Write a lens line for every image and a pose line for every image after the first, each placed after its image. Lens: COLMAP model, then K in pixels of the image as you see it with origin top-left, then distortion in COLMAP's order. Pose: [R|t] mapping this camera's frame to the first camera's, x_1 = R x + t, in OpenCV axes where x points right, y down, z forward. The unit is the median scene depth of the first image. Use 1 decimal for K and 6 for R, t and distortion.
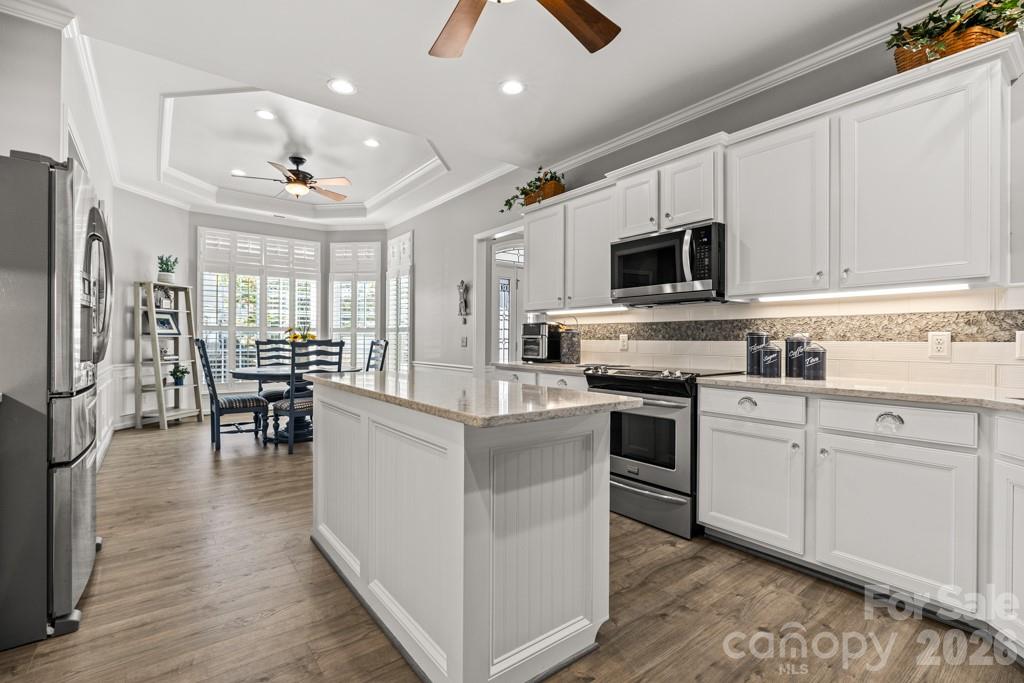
lens RADIAL K [[460.6, 0, 509.8], [0, 460.6, 339.4], [0, 0, 1]] dist [-0.000329, 0.000151]
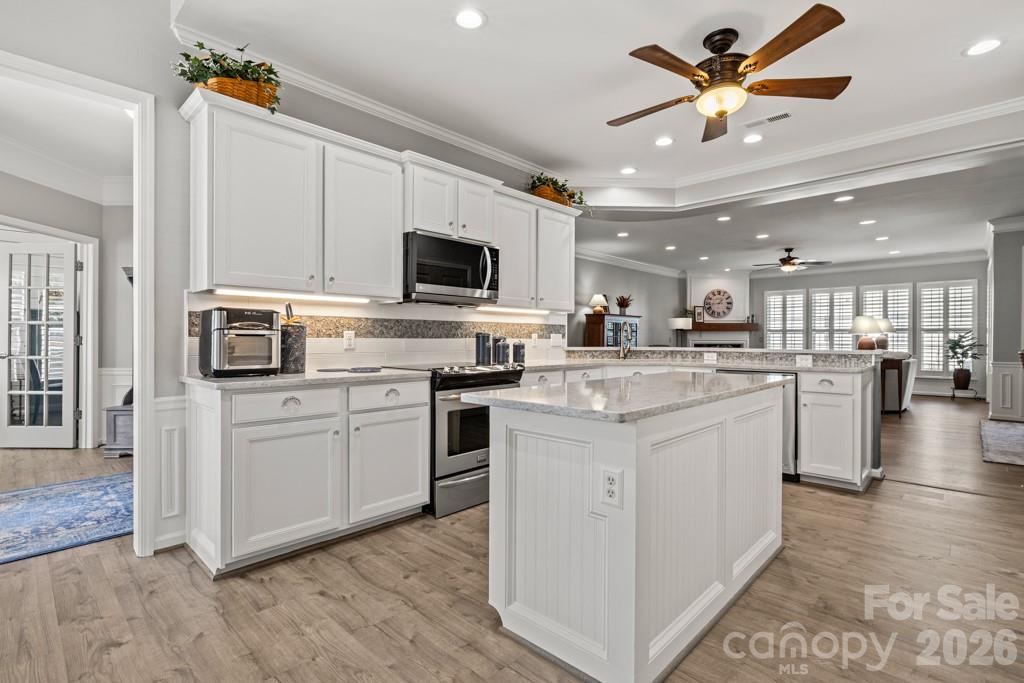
lens RADIAL K [[485.6, 0, 508.1], [0, 485.6, 340.2], [0, 0, 1]] dist [-0.005673, -0.000116]
pose [[-0.144701, -0.009763, 0.989427, -0.482655], [-0.006250, 0.999940, 0.008953, -0.002707], [-0.989456, -0.004889, -0.144753, 0.613932]]
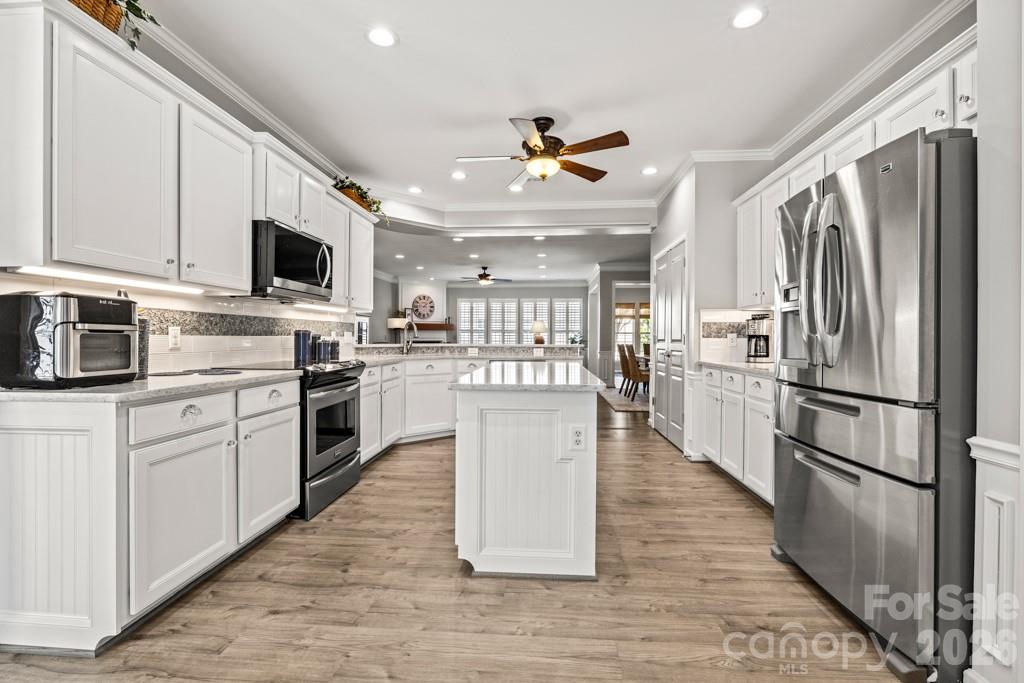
lens RADIAL K [[457.4, 0, 510.2], [0, 457.4, 339.7], [0, 0, 1]] dist [-0.000641, 0.000083]
pose [[-0.739235, -0.012367, 0.673334, -0.429521], [-0.010320, 0.999922, 0.007035, -0.000977], [-0.673368, -0.001749, -0.739305, 0.851346]]
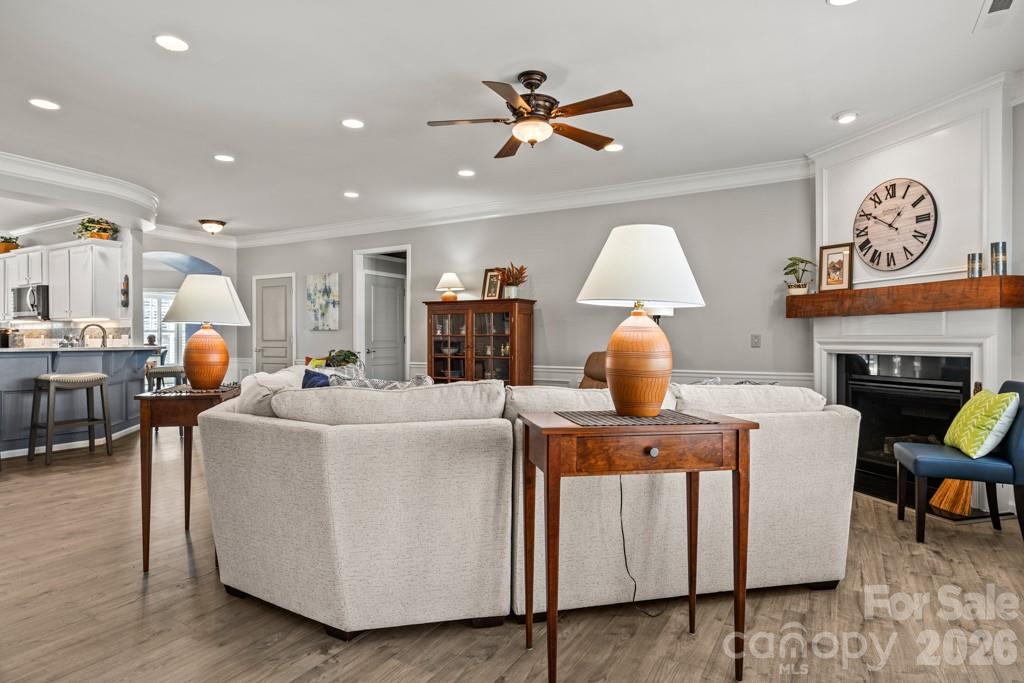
lens RADIAL K [[561.2, 0, 512.0], [0, 561.2, 341.5], [0, 0, 1]] dist [-0.001585, -0.000264]
pose [[0.929341, -0.006422, 0.369167, 0.784783], [0.003395, 0.999955, 0.008848, -0.000060], [-0.369207, -0.006969, 0.929321, -1.219784]]
